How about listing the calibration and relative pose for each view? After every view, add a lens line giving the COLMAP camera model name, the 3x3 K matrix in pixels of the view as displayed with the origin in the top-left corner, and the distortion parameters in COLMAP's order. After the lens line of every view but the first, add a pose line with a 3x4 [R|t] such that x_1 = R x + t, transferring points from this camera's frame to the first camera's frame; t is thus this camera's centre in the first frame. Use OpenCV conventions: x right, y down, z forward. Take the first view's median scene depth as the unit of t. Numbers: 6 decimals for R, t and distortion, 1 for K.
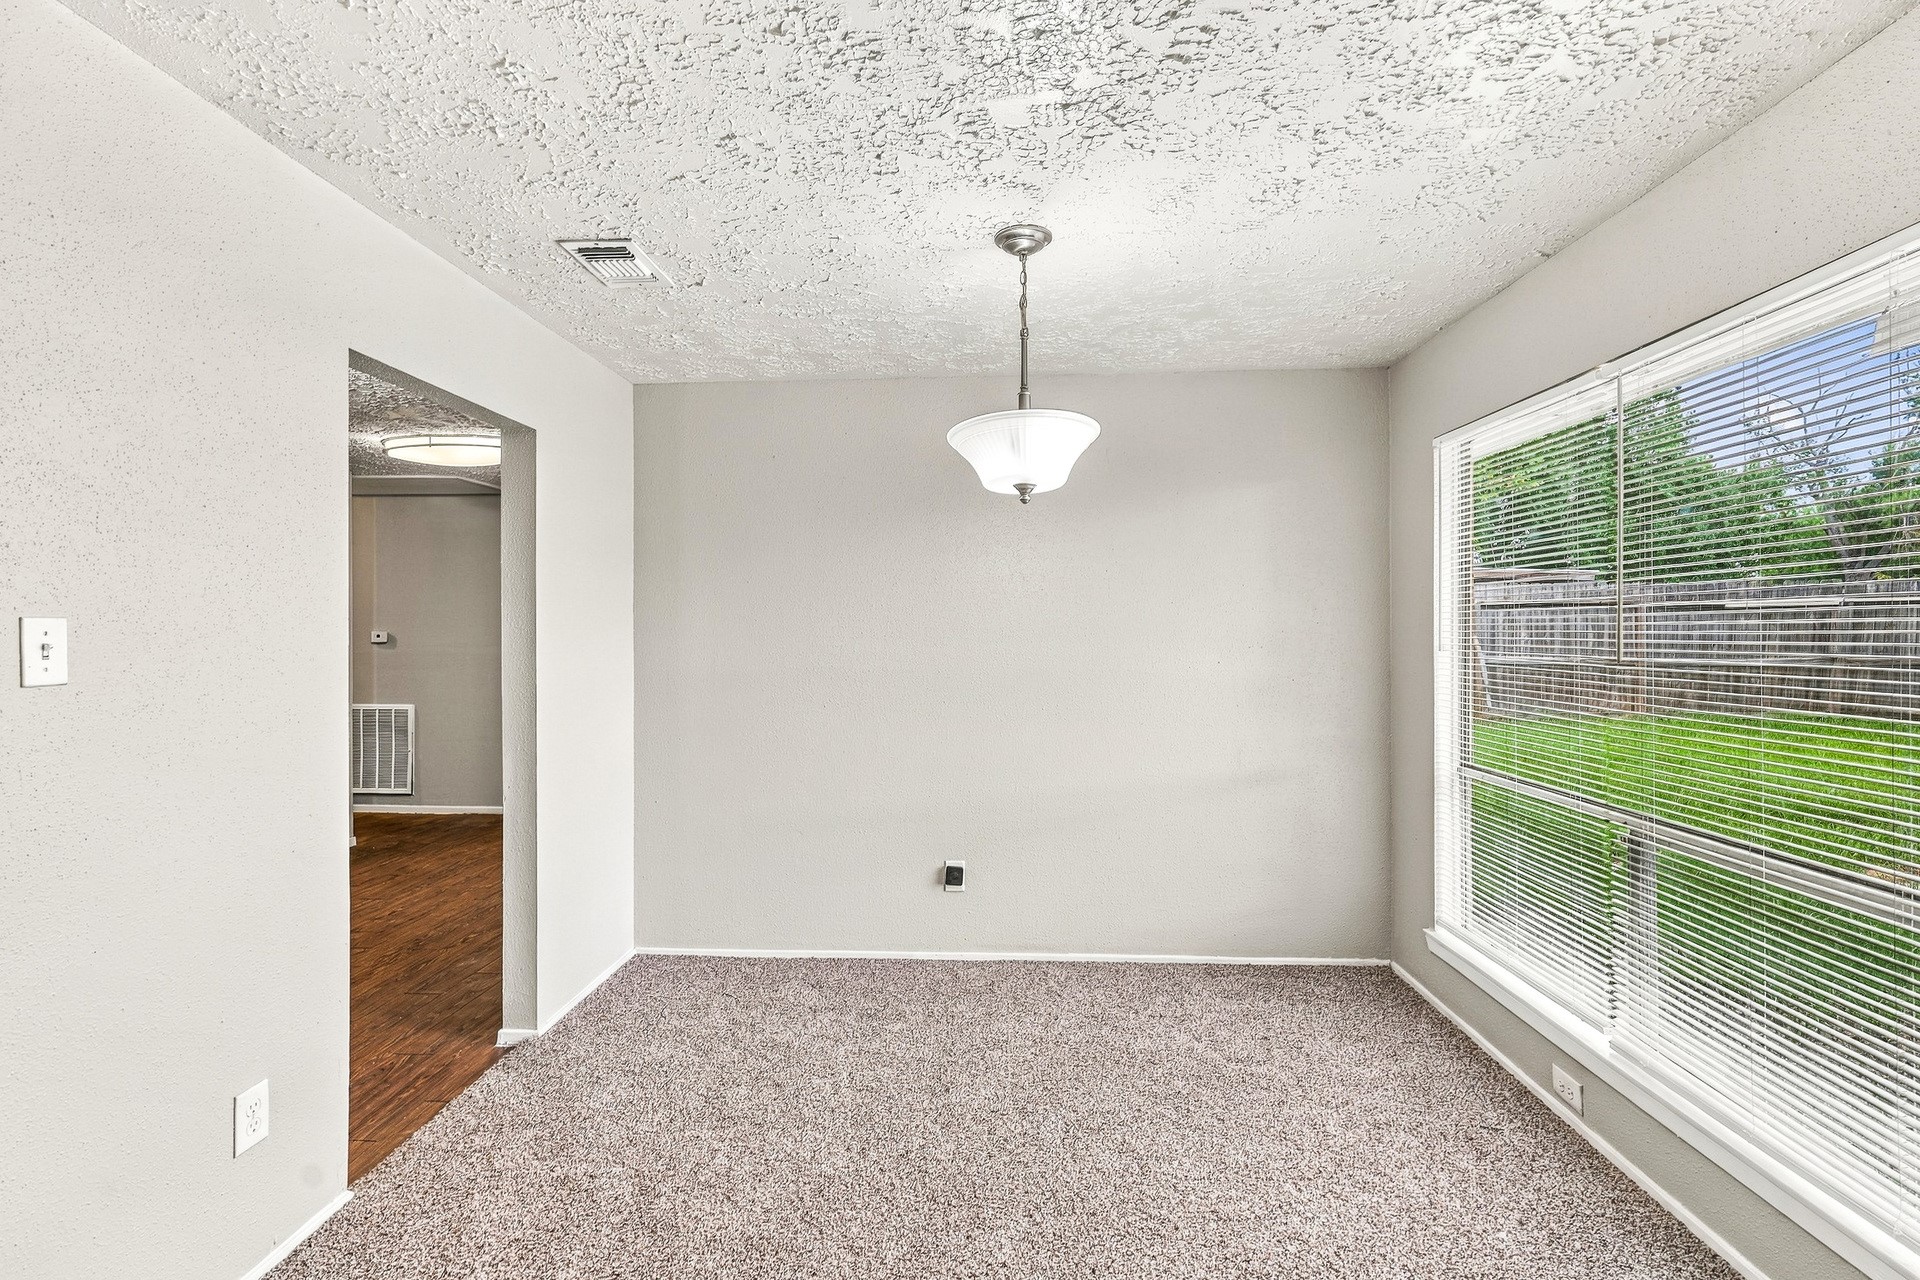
lens RADIAL K [[877.4, 0, 961.8], [0, 877.4, 634.6], [0, 0, 1]] dist [-0.002349, 0.000099]
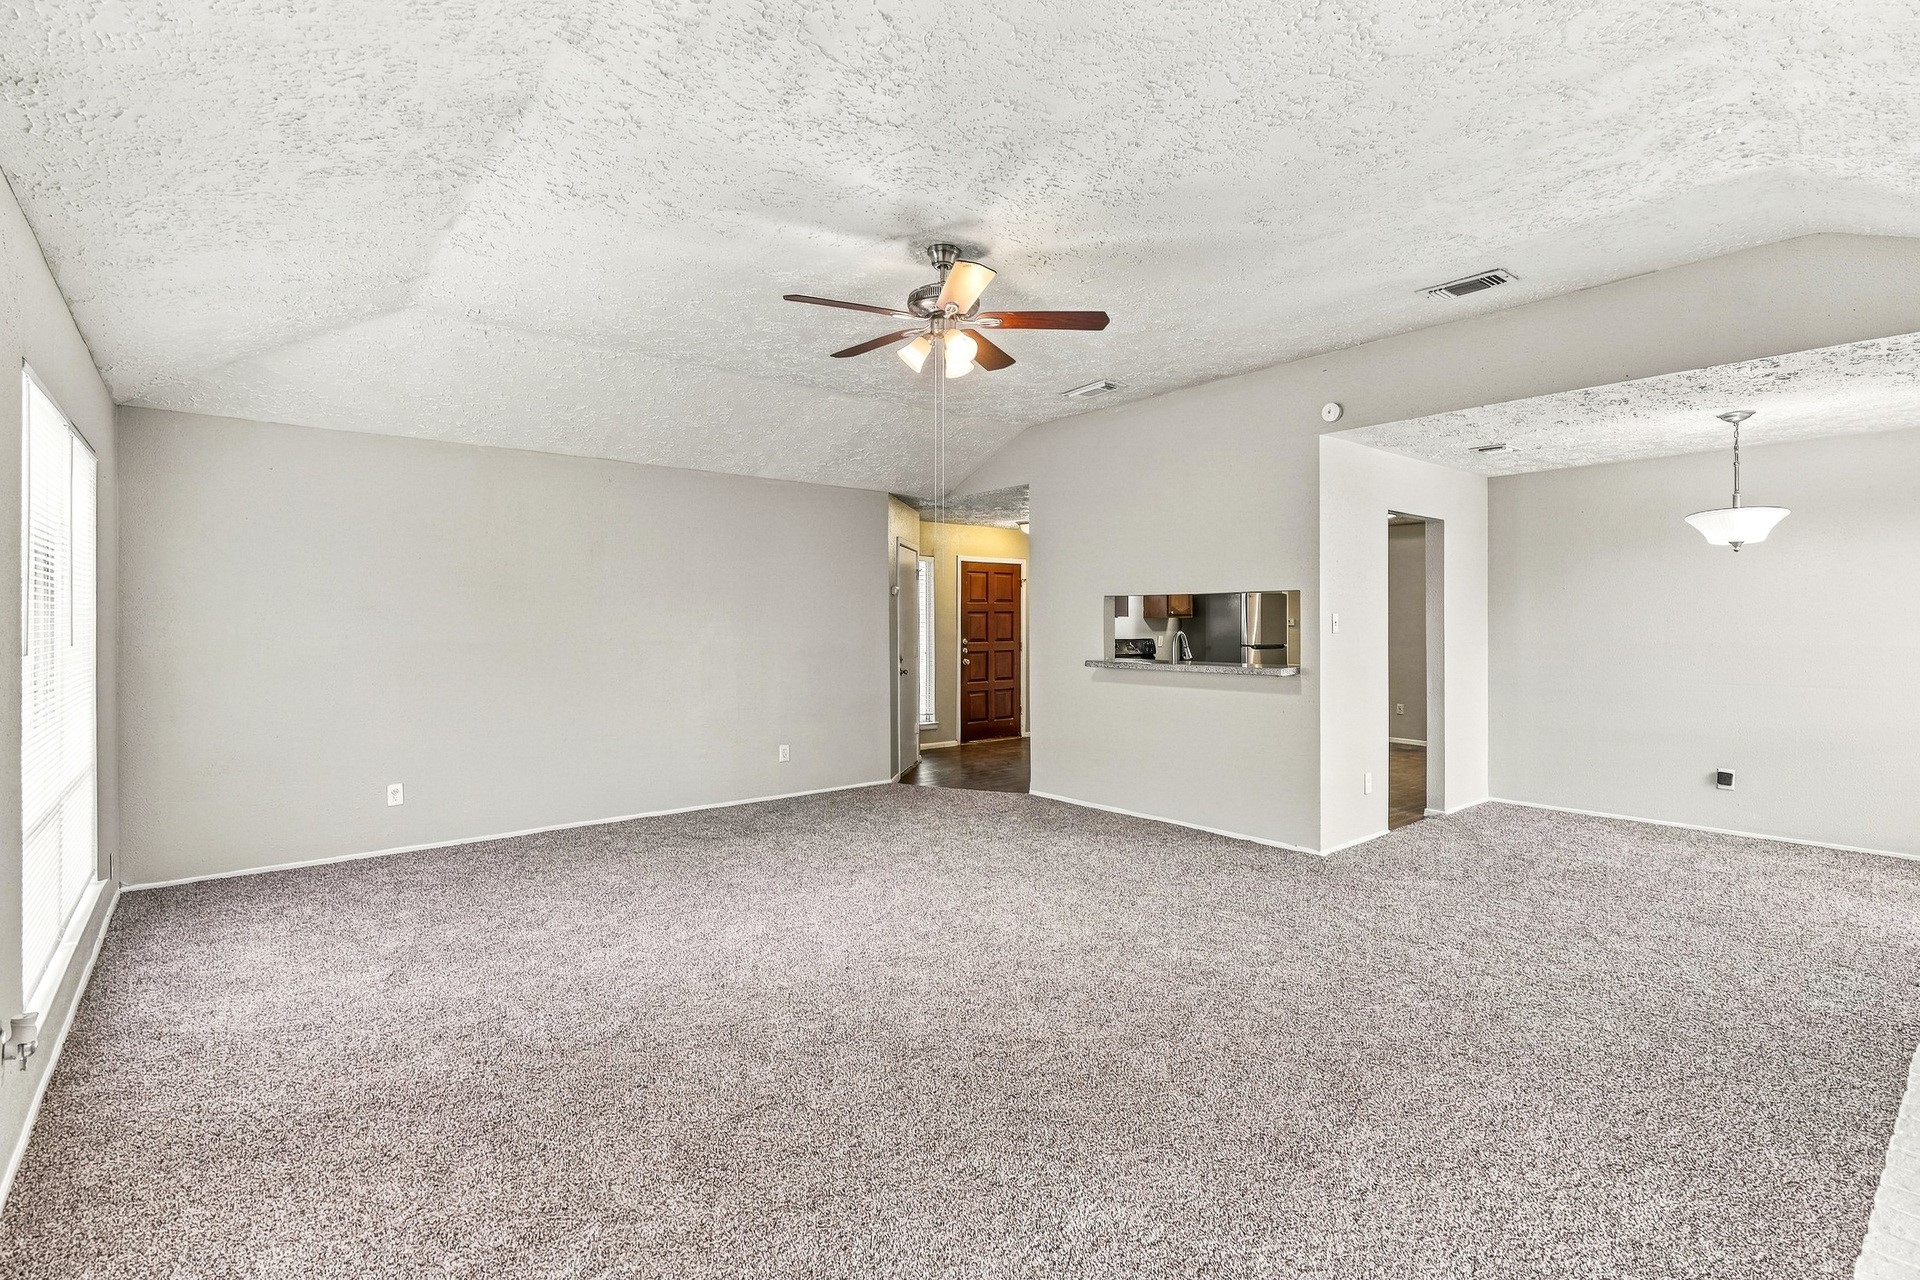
lens RADIAL K [[884.8, 0, 957.0], [0, 884.8, 628.5], [0, 0, 1]] dist [-0.000055, 0.000664]
pose [[0.671630, 0.004447, -0.740874, 0.359116], [-0.001658, 0.999989, 0.004499, 0.014922], [0.740885, -0.001793, 0.671629, -1.567959]]
